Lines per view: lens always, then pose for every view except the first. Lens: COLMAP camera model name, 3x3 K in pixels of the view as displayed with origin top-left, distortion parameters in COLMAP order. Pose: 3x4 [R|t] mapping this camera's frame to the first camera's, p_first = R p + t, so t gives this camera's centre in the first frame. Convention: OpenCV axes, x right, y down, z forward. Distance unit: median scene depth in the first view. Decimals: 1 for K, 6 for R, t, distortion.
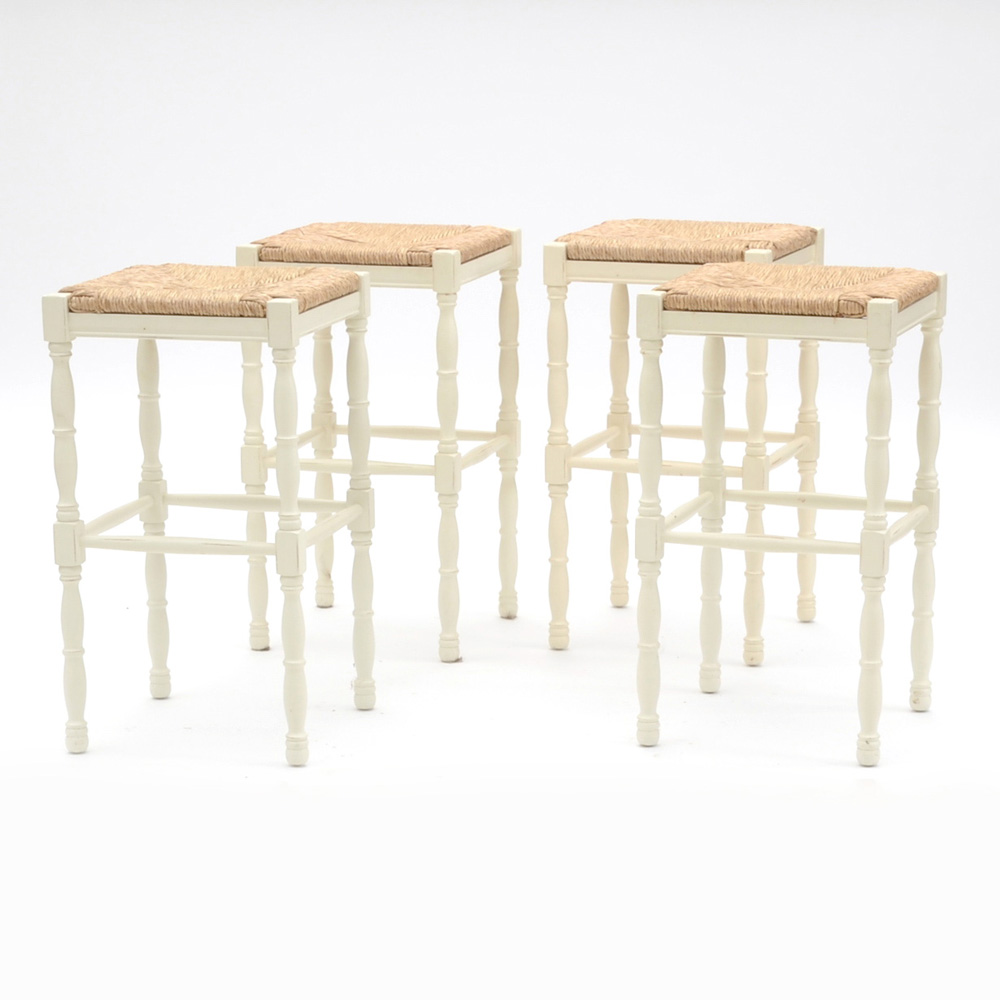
lens RADIAL K [[3012.7, 0, 547.7], [0, 3012.7, 447.4], [0, 0, 1]] dist [0.600368, 0.000000]
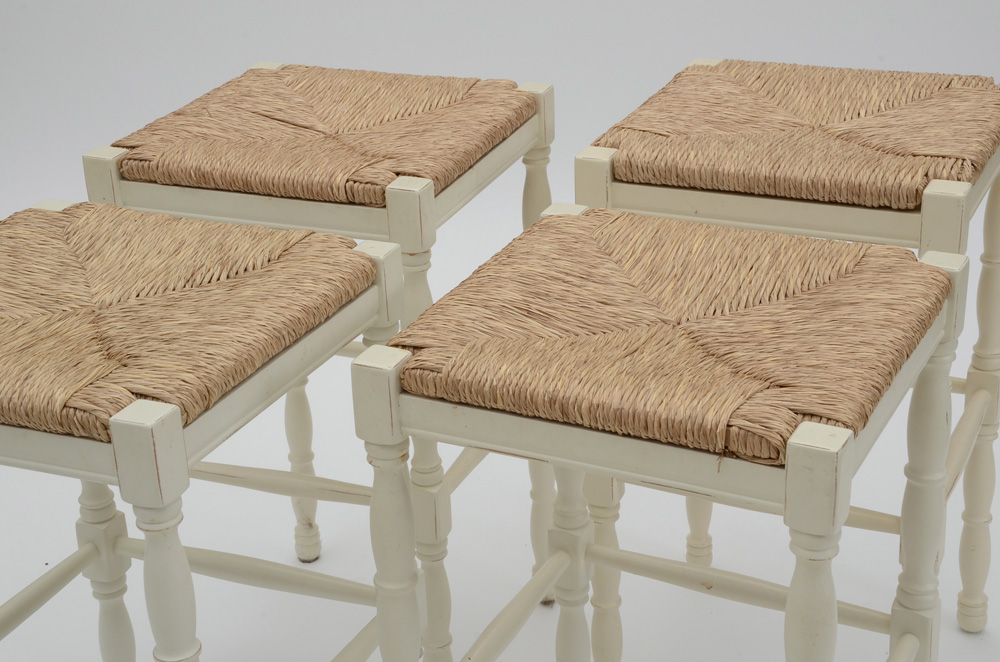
lens RADIAL K [[1814.3, 0, 512.9], [0, 1814.3, 310.7], [0, 0, 1]] dist [0.285068, 0.000000]
pose [[0.996358, 0.001139, -0.085256, 0.017488], [0.018739, 0.972537, 0.231993, -0.121803], [0.083178, -0.232746, 0.968974, 0.636192]]
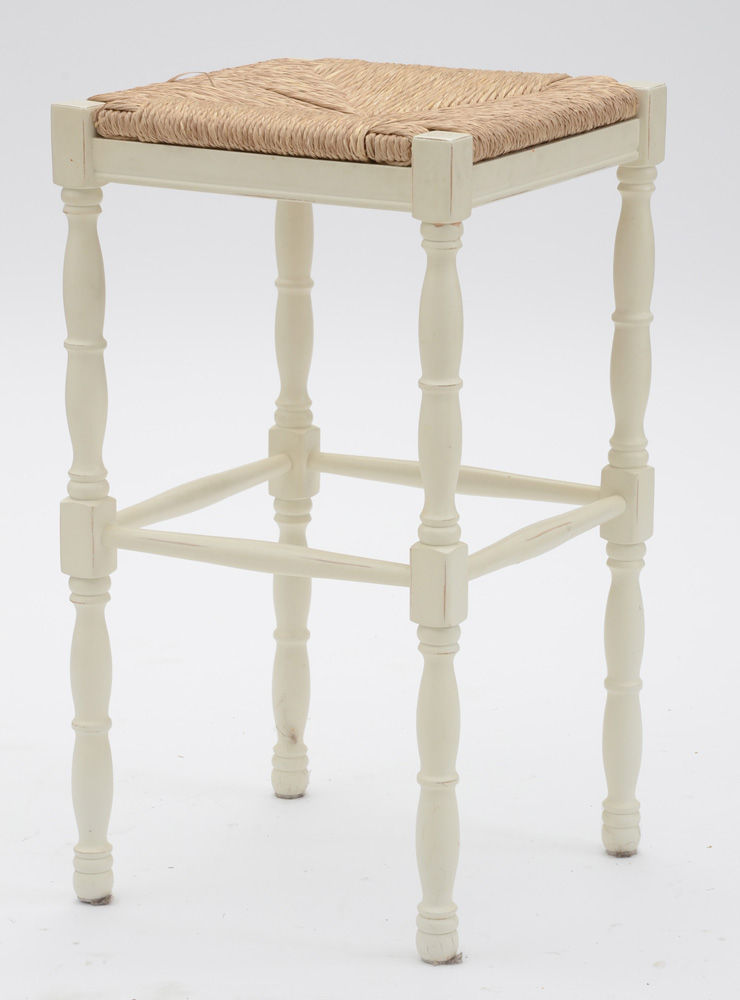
lens RADIAL K [[4274.7, 0, 362.9], [0, 4274.7, 446.0], [0, 0, 1]] dist [0.810359, 0.000000]
pose [[0.973783, 0.057238, -0.220160, 0.106328], [-0.046096, 0.997398, 0.055422, -0.052131], [0.222760, -0.043821, 0.973888, 0.321536]]
